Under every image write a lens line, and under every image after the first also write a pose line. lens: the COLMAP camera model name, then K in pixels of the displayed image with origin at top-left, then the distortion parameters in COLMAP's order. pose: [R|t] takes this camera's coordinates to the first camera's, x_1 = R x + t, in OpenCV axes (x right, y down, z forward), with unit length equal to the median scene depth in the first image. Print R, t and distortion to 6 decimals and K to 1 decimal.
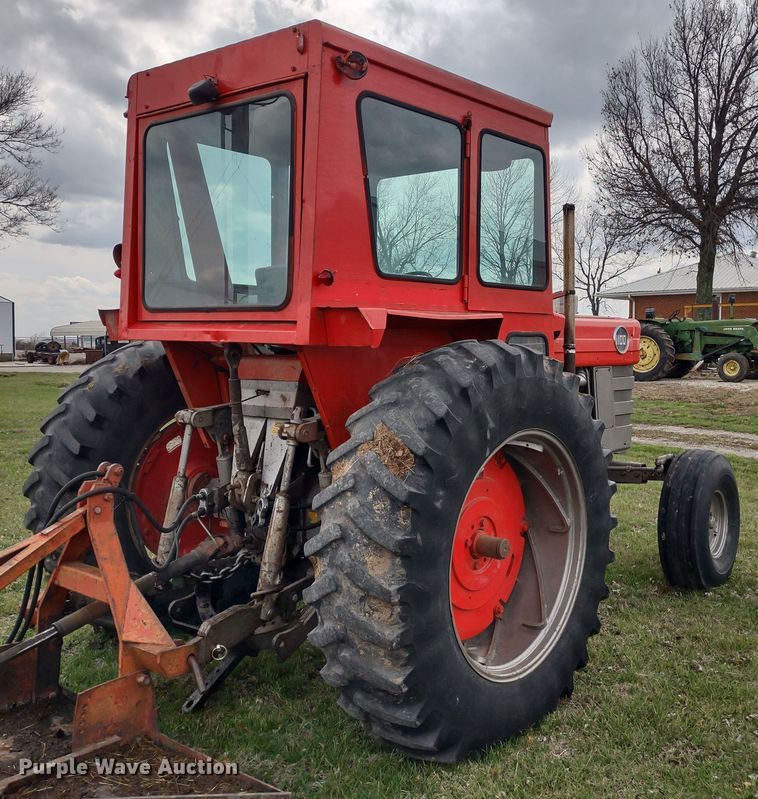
lens RADIAL K [[889.2, 0, 382.8], [0, 889.2, 397.5], [0, 0, 1]] dist [0.028858, 0.000000]
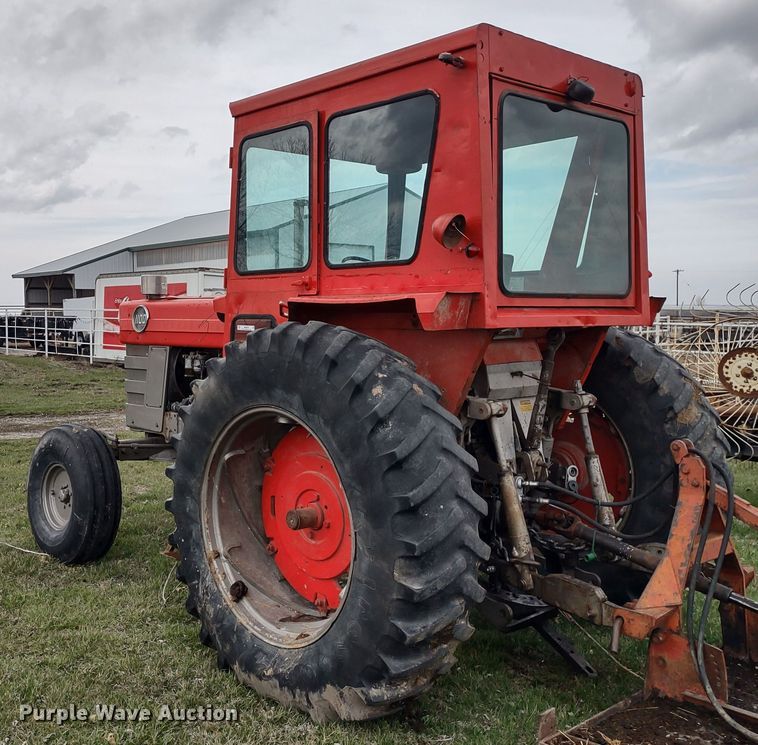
lens RADIAL K [[867.1, 0, 298.2], [0, 867.1, 370.9], [0, 0, 1]] dist [0.073397, 0.000000]
pose [[0.175939, -0.068152, 0.982039, -1.258957], [0.070177, 0.995931, 0.056544, -0.090239], [-0.981896, 0.058968, 0.180006, 1.117228]]
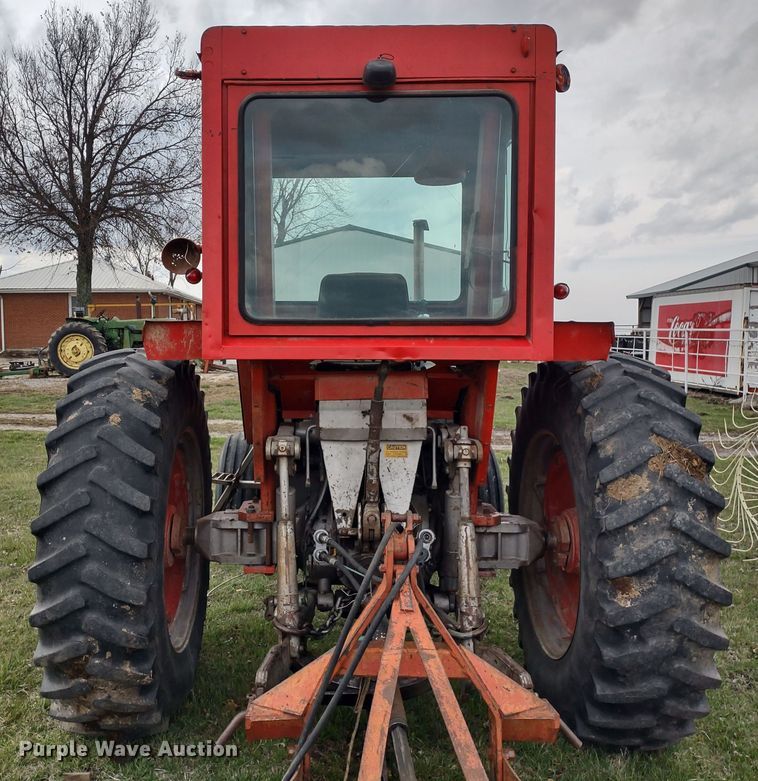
lens RADIAL K [[832.2, 0, 378.5], [0, 832.2, 387.6], [0, 0, 1]] dist [-0.015340, 0.000000]
pose [[0.792578, -0.046091, 0.608027, -0.677452], [0.048251, 0.998753, 0.012813, -0.044366], [-0.607859, 0.019183, 0.793813, 0.349770]]
